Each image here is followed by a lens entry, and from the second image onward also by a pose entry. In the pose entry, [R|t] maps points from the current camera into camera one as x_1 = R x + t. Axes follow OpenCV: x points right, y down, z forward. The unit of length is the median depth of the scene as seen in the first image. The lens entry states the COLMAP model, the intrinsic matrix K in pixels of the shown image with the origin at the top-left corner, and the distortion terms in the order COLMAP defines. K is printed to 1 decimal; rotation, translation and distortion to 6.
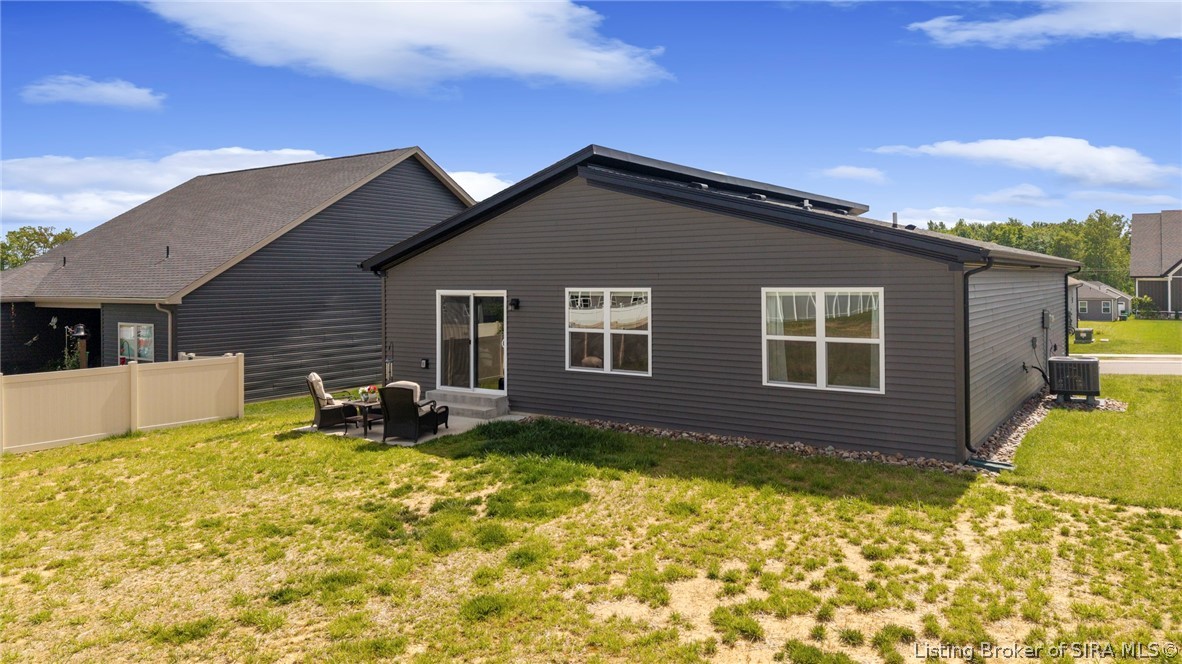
lens RADIAL K [[814.0, 0, 546.6], [0, 814.0, 297.2], [0, 0, 1]] dist [0.056039, -0.090430]
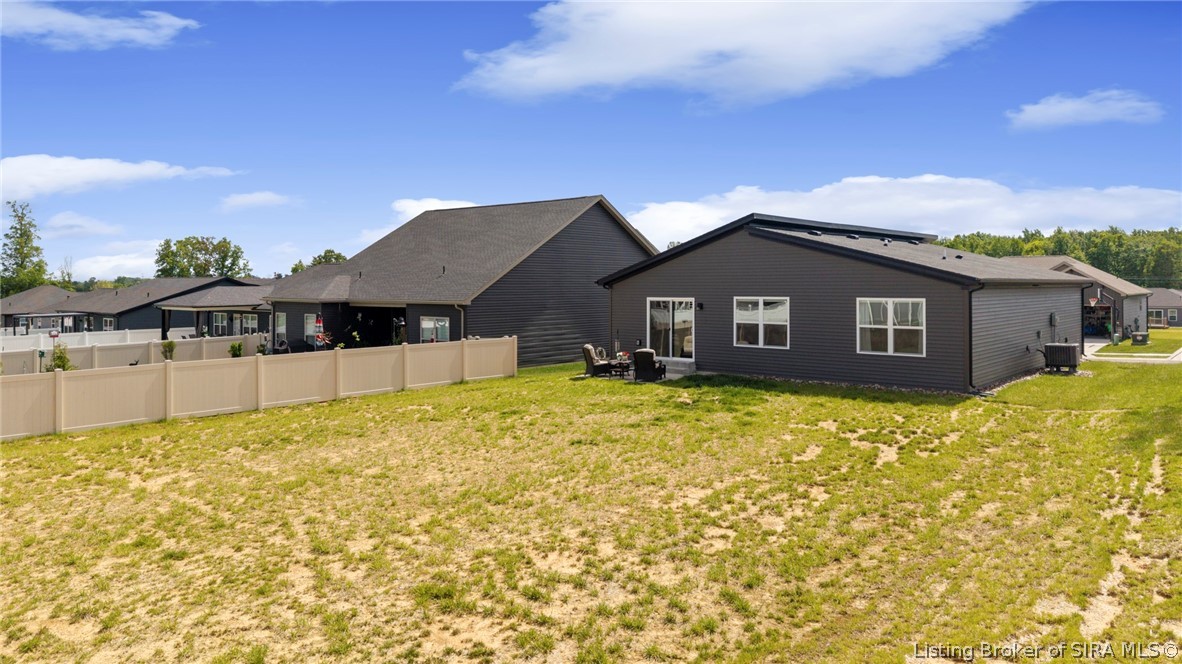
lens RADIAL K [[814.0, 0, 546.6], [0, 814.0, 297.2], [0, 0, 1]] dist [0.056039, -0.090430]
pose [[0.994957, 0.007441, -0.100023, -0.204687], [-0.007936, 0.999958, -0.004546, 0.000113], [0.099985, 0.005317, 0.994975, -0.750514]]
